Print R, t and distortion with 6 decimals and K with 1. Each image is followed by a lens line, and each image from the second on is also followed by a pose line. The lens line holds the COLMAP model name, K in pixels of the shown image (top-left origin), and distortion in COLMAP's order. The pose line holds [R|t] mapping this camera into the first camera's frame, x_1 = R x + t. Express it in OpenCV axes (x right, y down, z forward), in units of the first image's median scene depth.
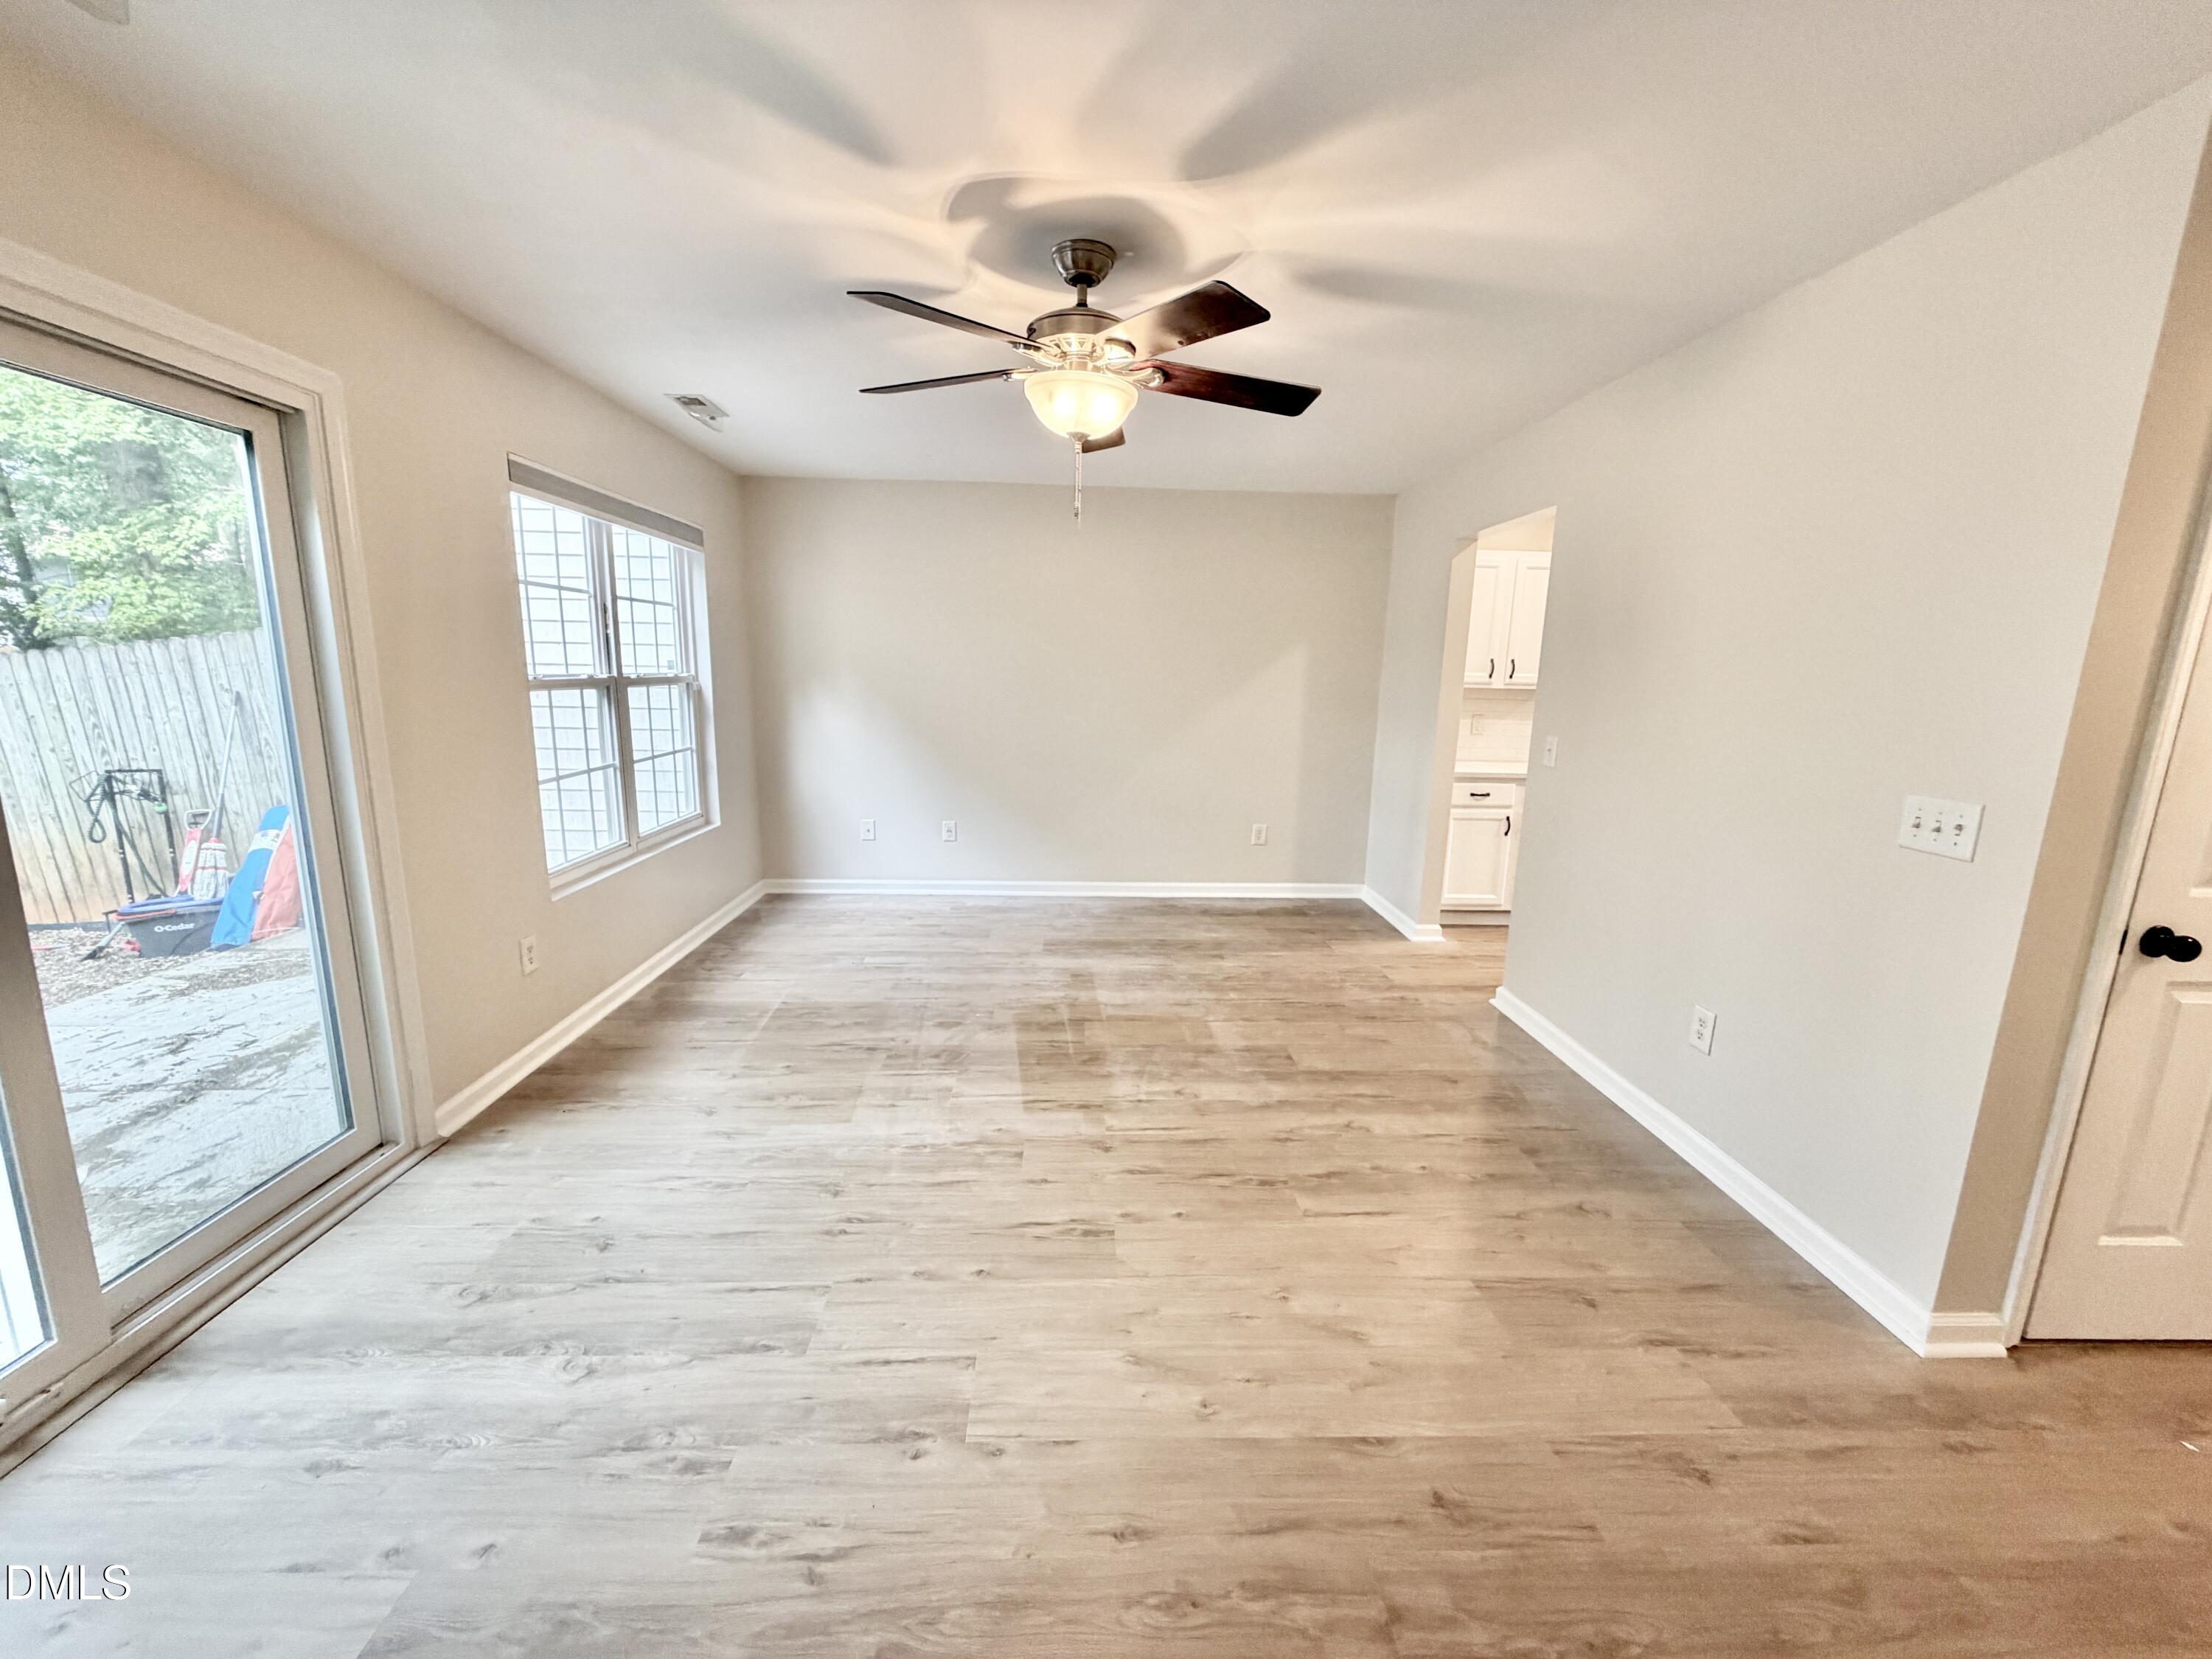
lens RADIAL K [[878.6, 0, 1103.9], [0, 878.6, 832.6], [0, 0, 1]] dist [-0.001191, 0.000473]
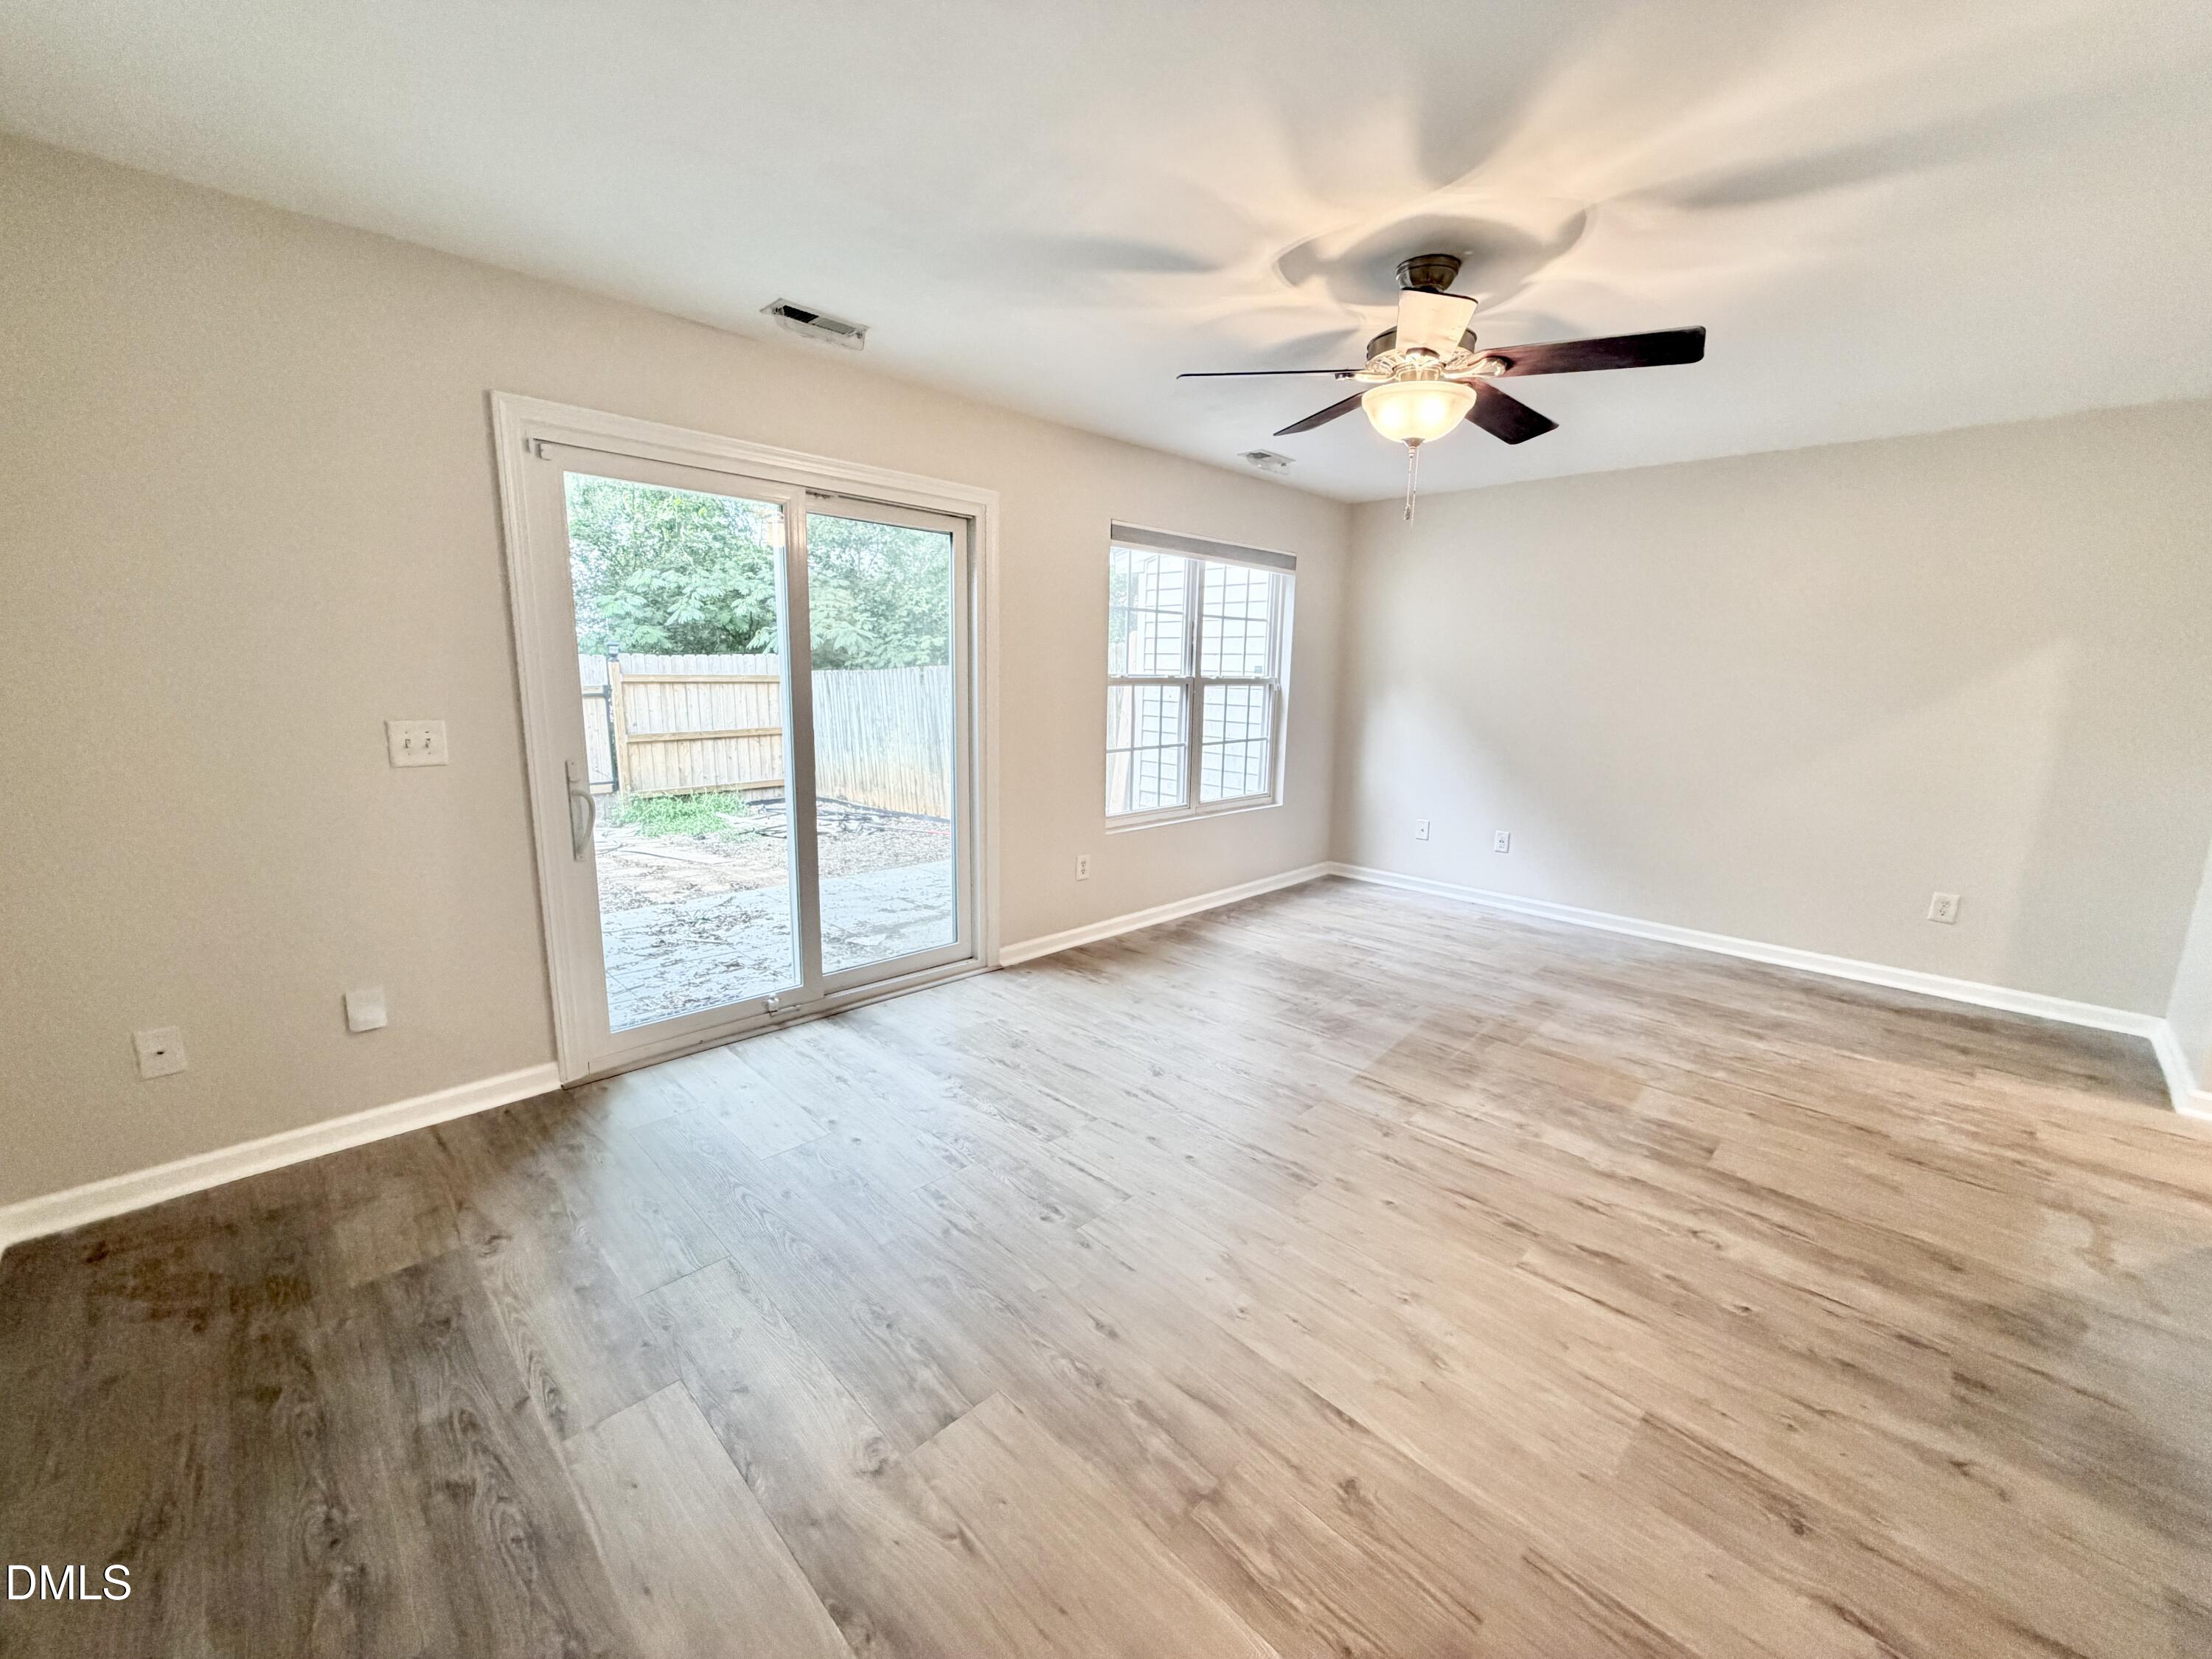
lens RADIAL K [[878.6, 0, 1103.9], [0, 878.6, 832.6], [0, 0, 1]] dist [-0.001191, 0.000473]
pose [[0.674226, 0.129673, -0.727052, 0.406491], [-0.142071, 0.988850, 0.044618, 0.013442], [0.724731, 0.073211, 0.685132, 0.033182]]
